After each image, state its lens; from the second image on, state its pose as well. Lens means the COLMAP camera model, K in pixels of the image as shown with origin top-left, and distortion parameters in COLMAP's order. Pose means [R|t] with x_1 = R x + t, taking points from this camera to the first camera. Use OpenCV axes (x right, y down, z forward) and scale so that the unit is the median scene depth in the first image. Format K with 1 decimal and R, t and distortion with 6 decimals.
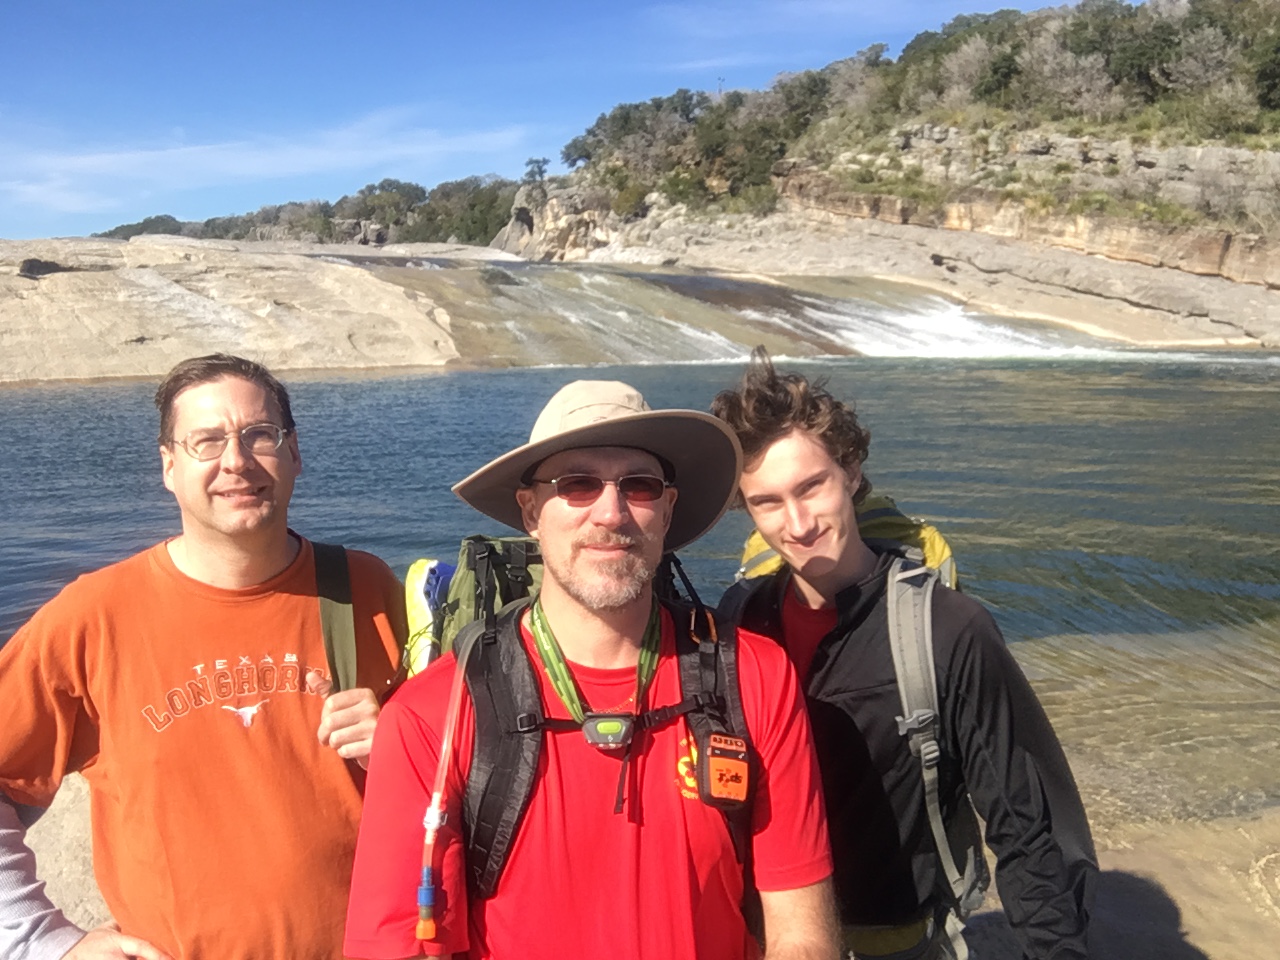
lens RADIAL K [[1155.9, 0, 649.1], [0, 1155.9, 493.3], [0, 0, 1]] dist [0.036106, -0.093278]
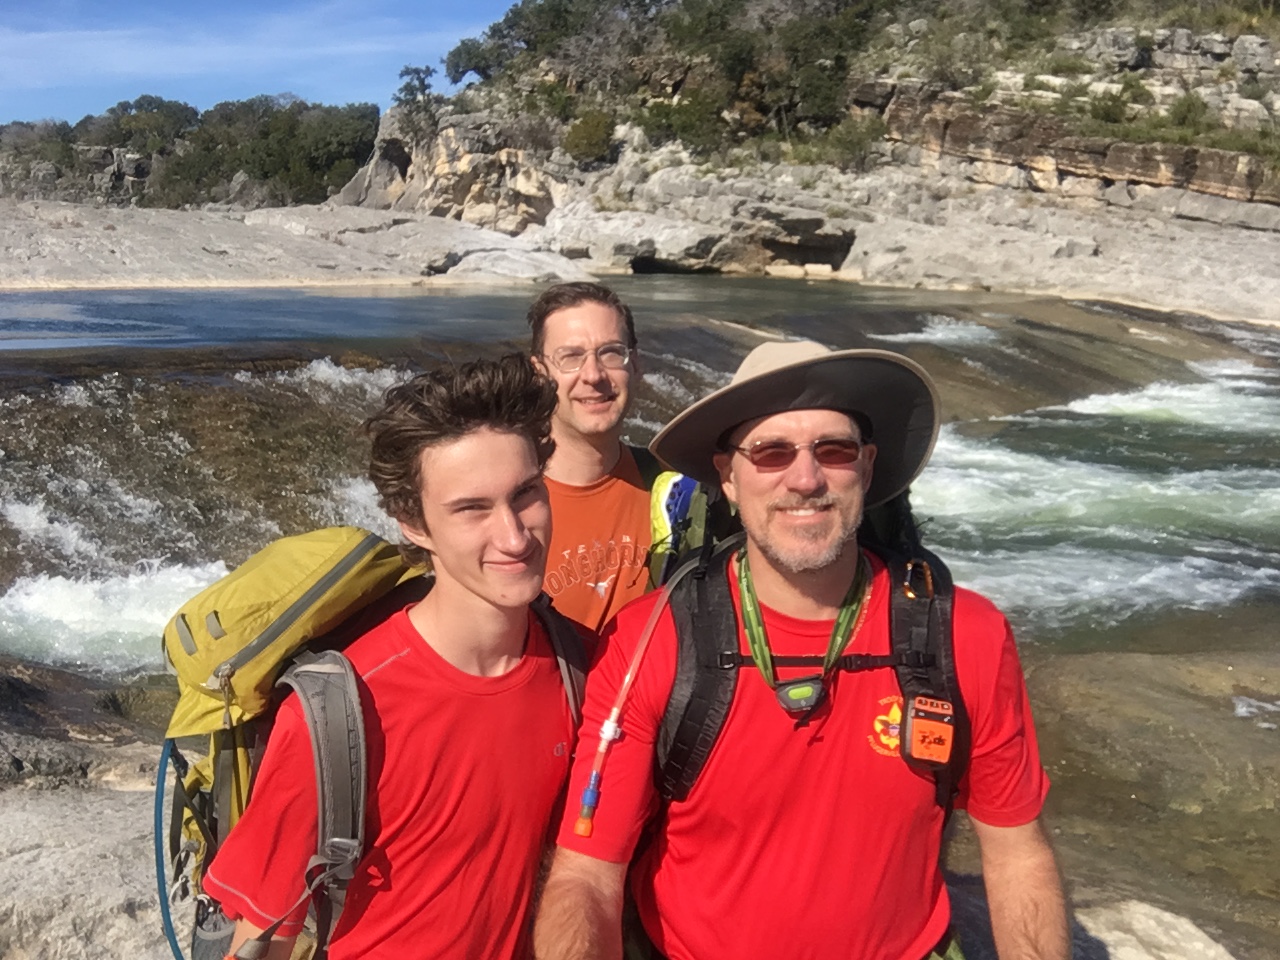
lens RADIAL K [[1155.9, 0, 649.1], [0, 1155.9, 493.3], [0, 0, 1]] dist [0.036106, -0.093278]
pose [[0.980540, -0.020741, 0.195220, -0.104230], [0.011193, 0.998692, 0.049886, -0.075931], [-0.196000, -0.046731, 0.979490, 0.311849]]
